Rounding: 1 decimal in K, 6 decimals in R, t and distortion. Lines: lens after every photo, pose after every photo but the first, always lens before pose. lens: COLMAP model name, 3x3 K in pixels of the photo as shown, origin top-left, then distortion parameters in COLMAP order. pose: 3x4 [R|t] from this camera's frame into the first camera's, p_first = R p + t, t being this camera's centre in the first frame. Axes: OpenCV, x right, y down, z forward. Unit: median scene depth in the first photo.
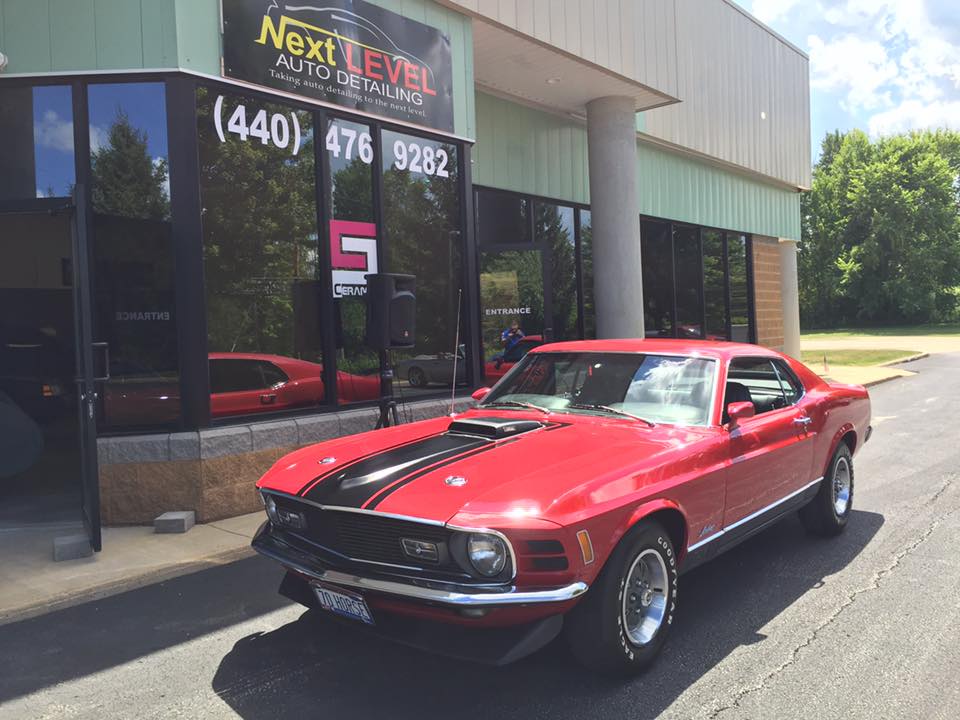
lens RADIAL K [[823.3, 0, 493.7], [0, 823.3, 355.5], [0, 0, 1]] dist [0.050187, -0.048940]
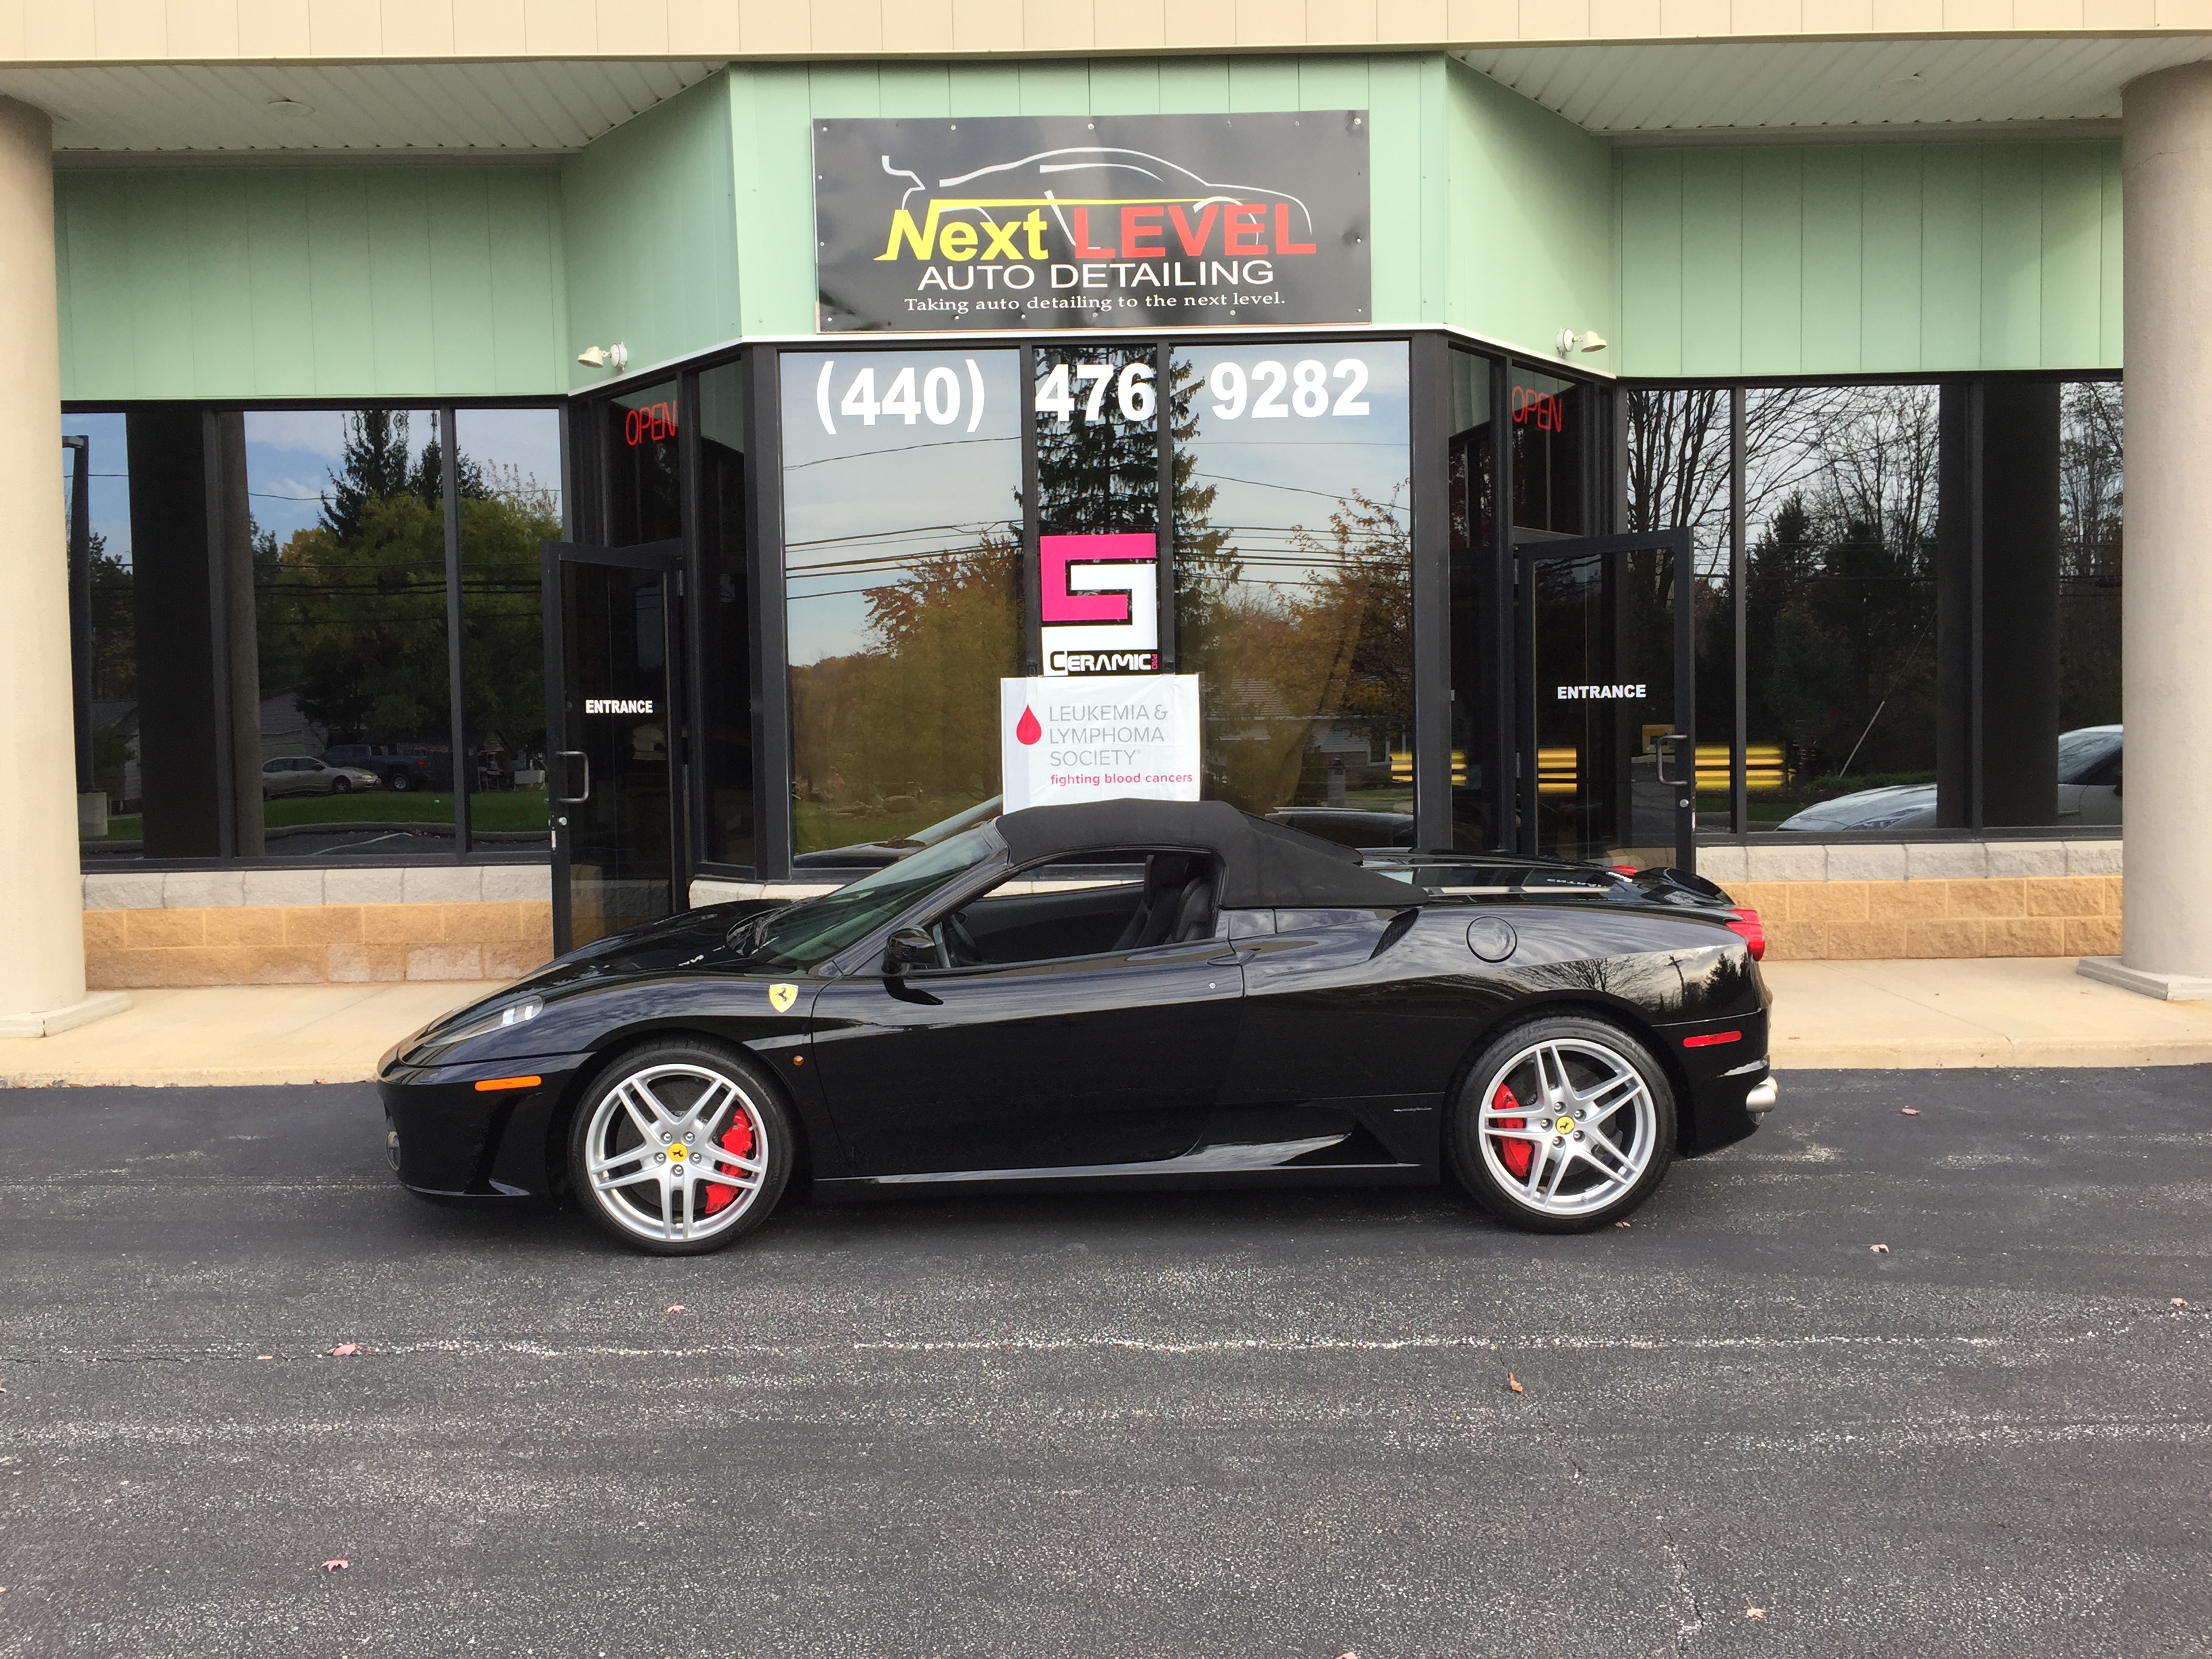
lens RADIAL K [[1909.3, 0, 1101.4], [0, 1909.3, 834.9], [0, 0, 1]] dist [0.074337, -0.095845]
pose [[0.628983, 0.074582, -0.773833, 0.843322], [-0.030743, 0.996995, 0.071102, -0.056055], [0.776811, -0.020932, 0.629386, 0.206672]]
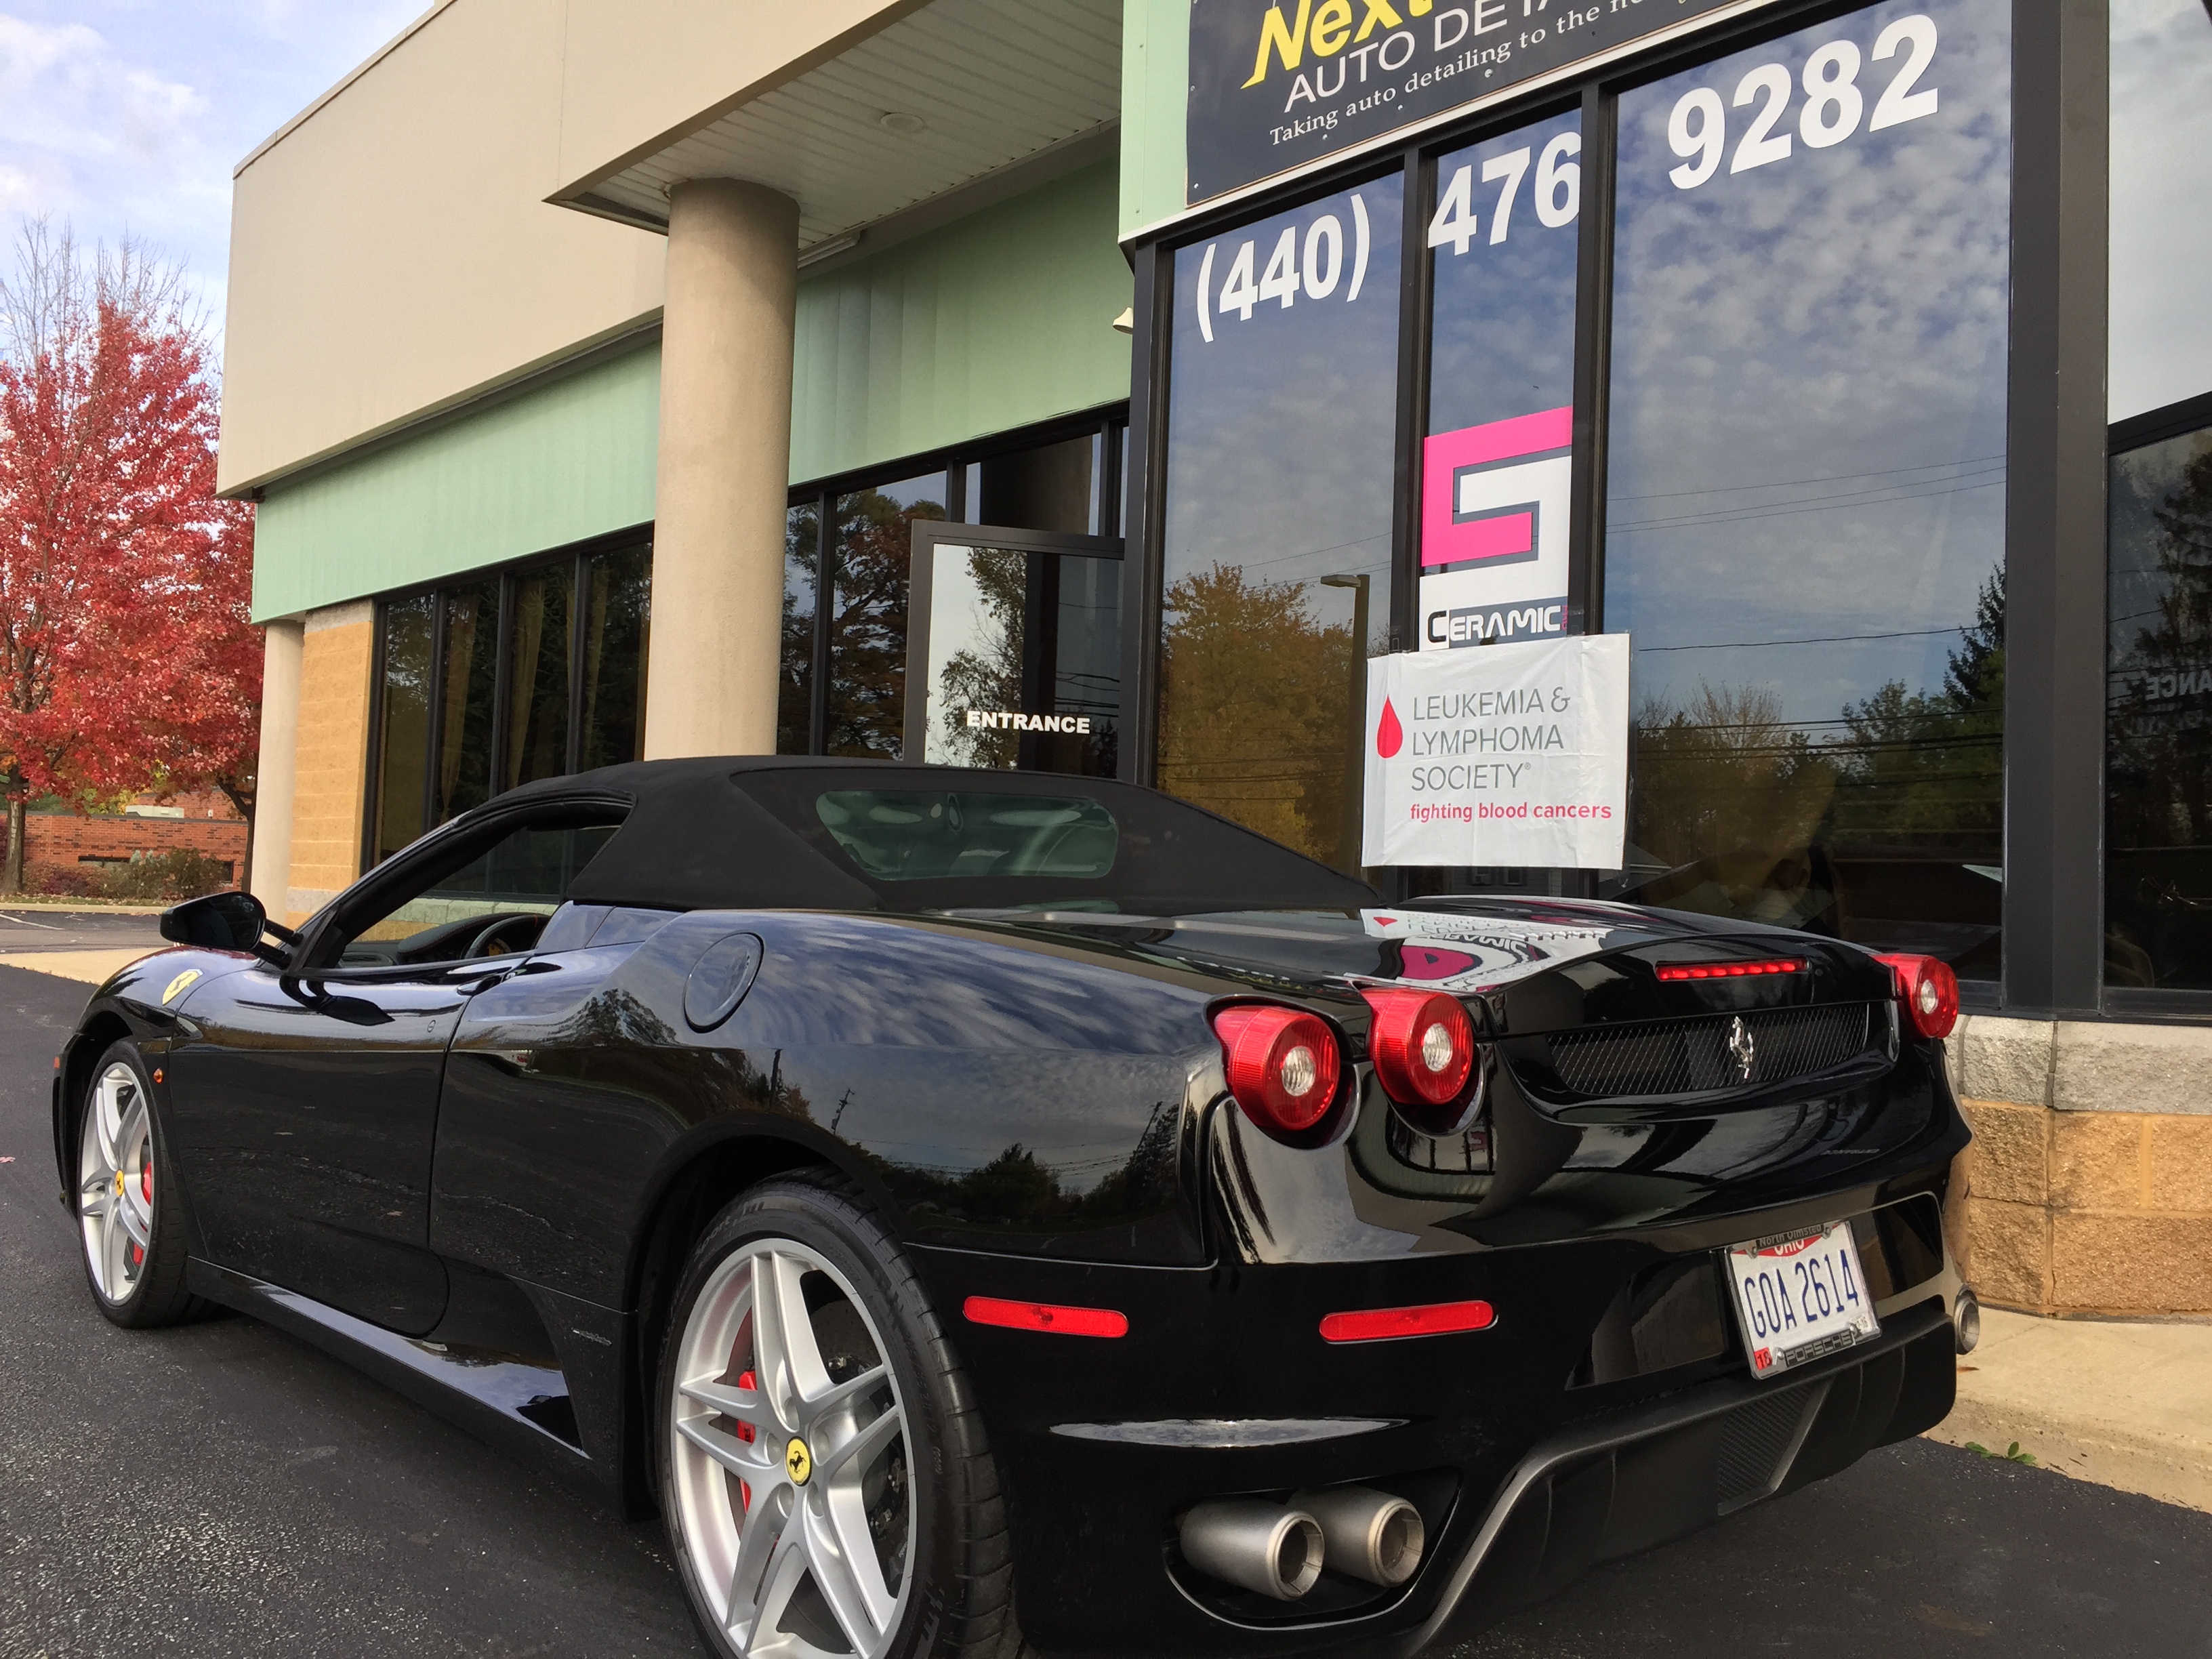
lens RADIAL K [[1909.3, 0, 1085.2], [0, 1909.3, 830.1], [0, 0, 1]] dist [0.074337, -0.095845]
pose [[-0.195698, 0.000835, -0.980664, 0.653532], [-0.055270, 0.998401, 0.011879, 0.005674], [0.979105, 0.056526, -0.195339, 1.021163]]
